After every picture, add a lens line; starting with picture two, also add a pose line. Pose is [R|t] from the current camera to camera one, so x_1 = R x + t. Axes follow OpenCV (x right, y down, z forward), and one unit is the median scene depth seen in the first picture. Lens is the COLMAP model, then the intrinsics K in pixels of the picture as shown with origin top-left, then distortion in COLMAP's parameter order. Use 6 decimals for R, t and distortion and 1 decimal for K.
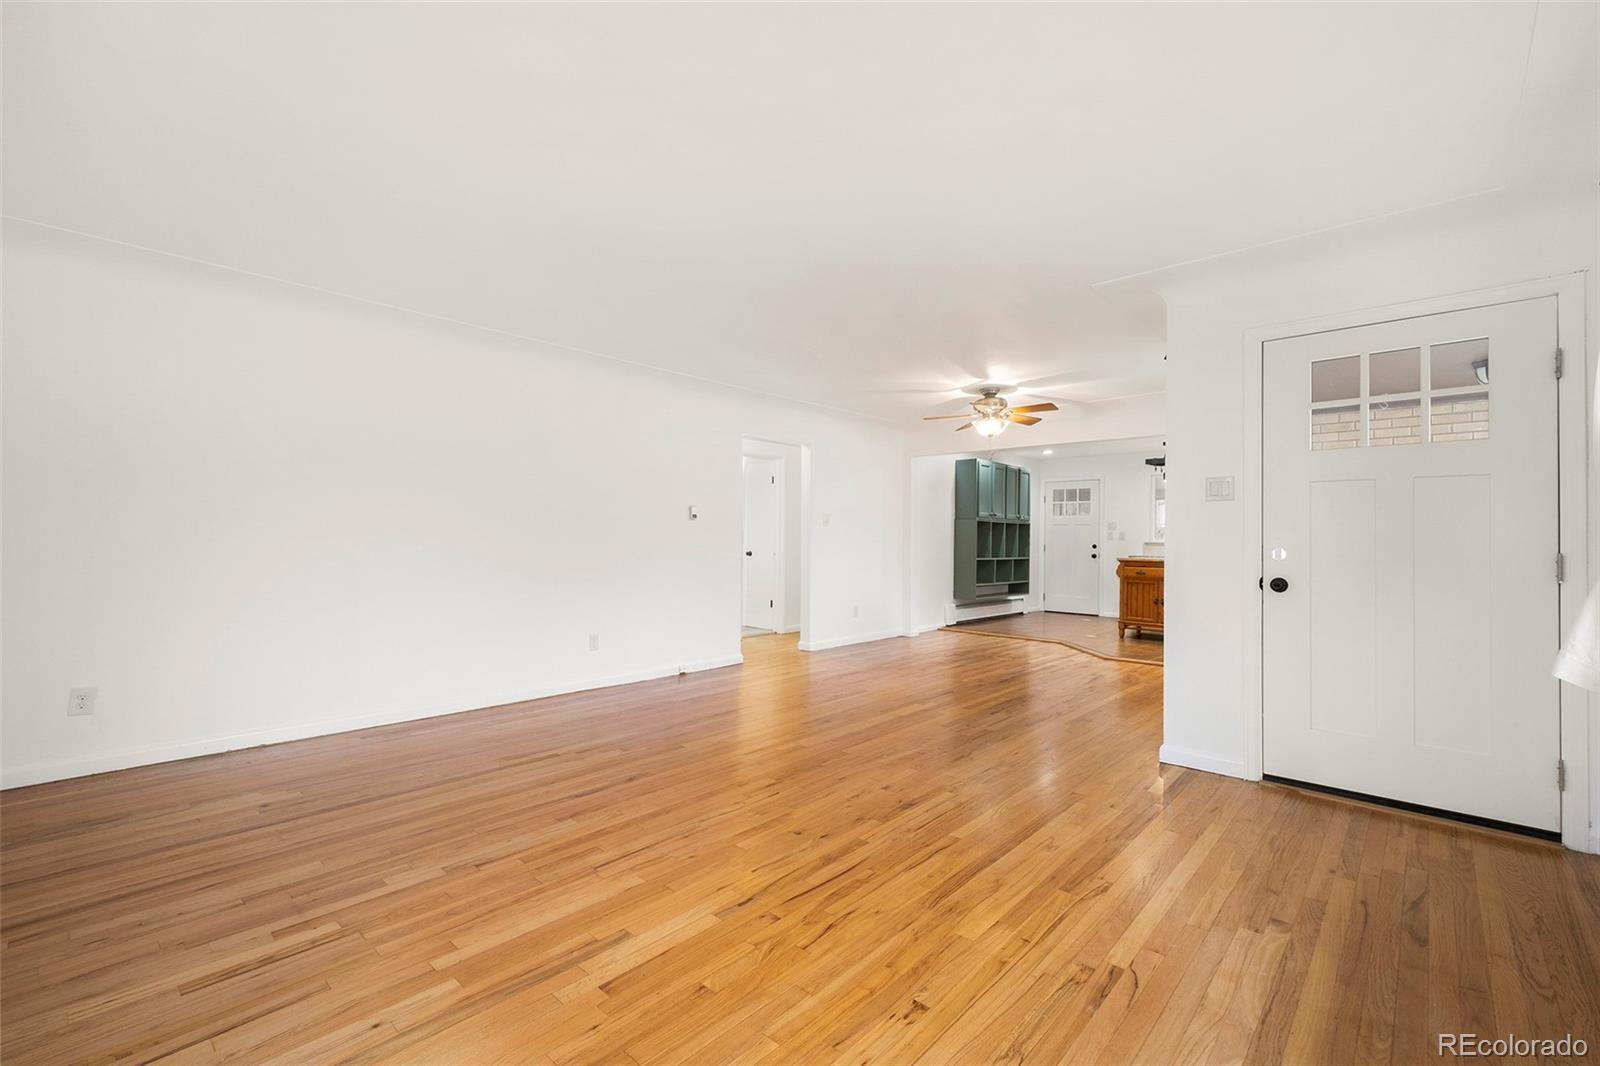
lens RADIAL K [[695.3, 0, 837.6], [0, 695.3, 538.1], [0, 0, 1]] dist [0.004018, -0.000334]
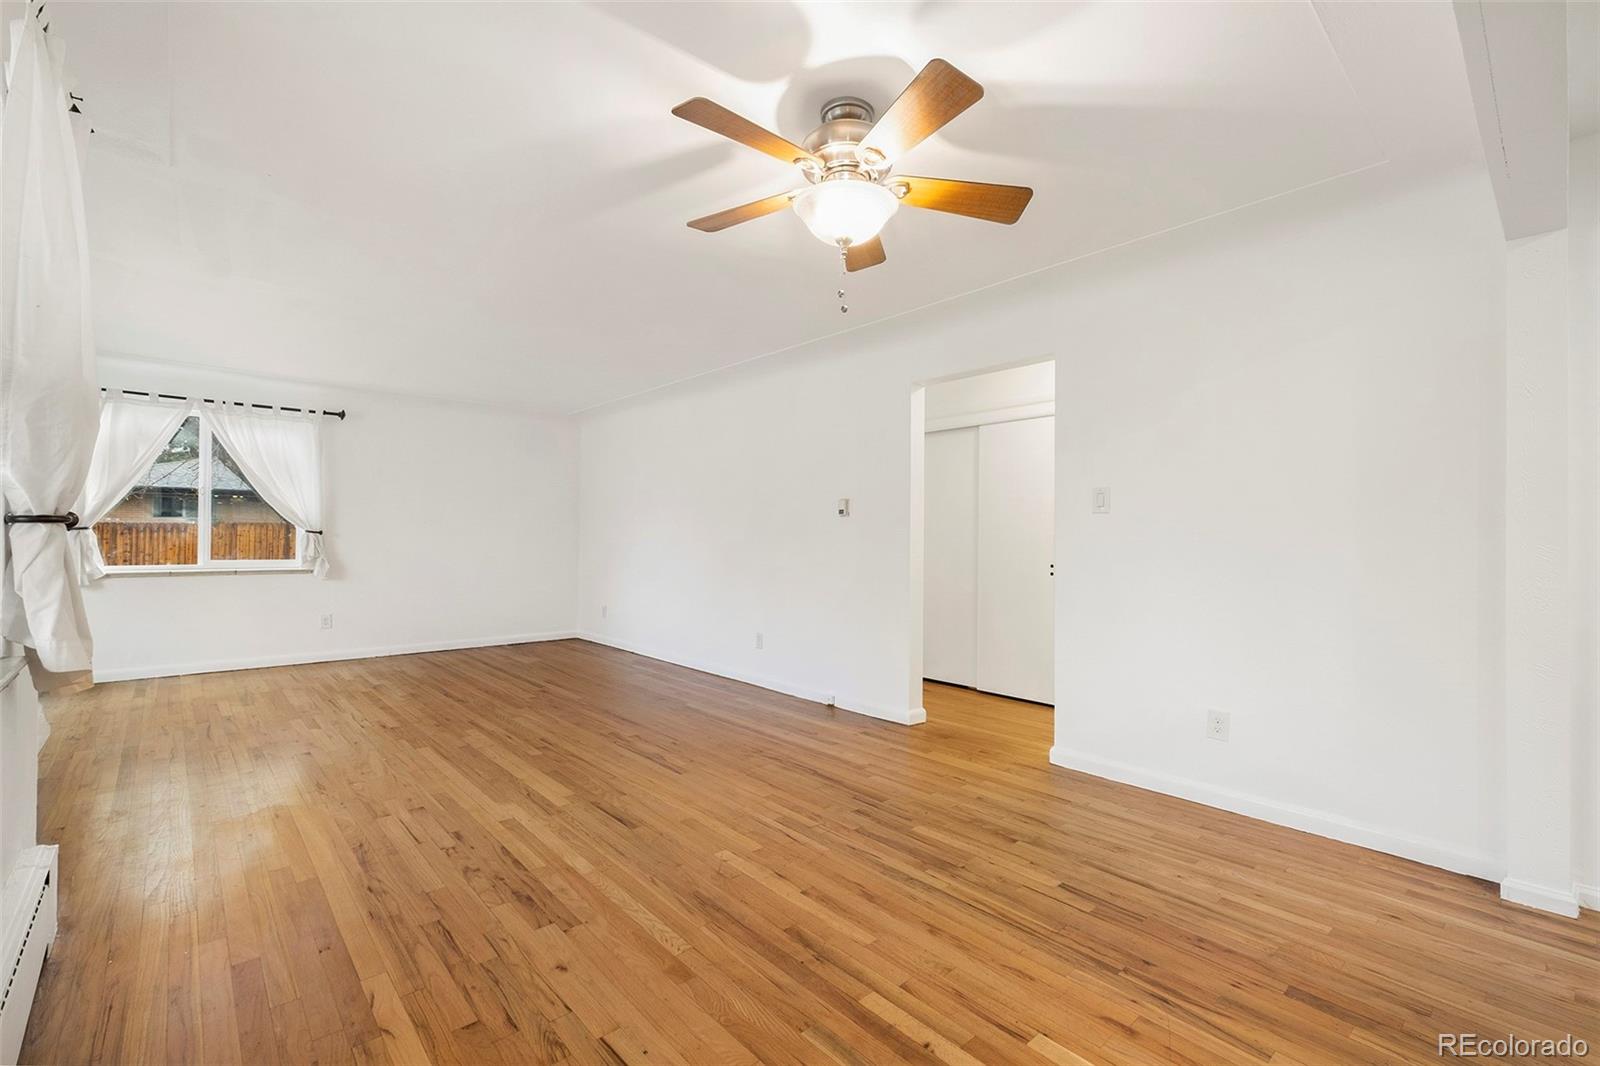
lens RADIAL K [[702.7, 0, 798.3], [0, 702.7, 531.7], [0, 0, 1]] dist [0.017266, -0.000439]
pose [[-0.147482, -0.023232, -0.988792, 0.976476], [-0.010182, 0.999707, -0.021970, 0.013153], [0.989012, 0.006827, -0.147675, 1.732258]]
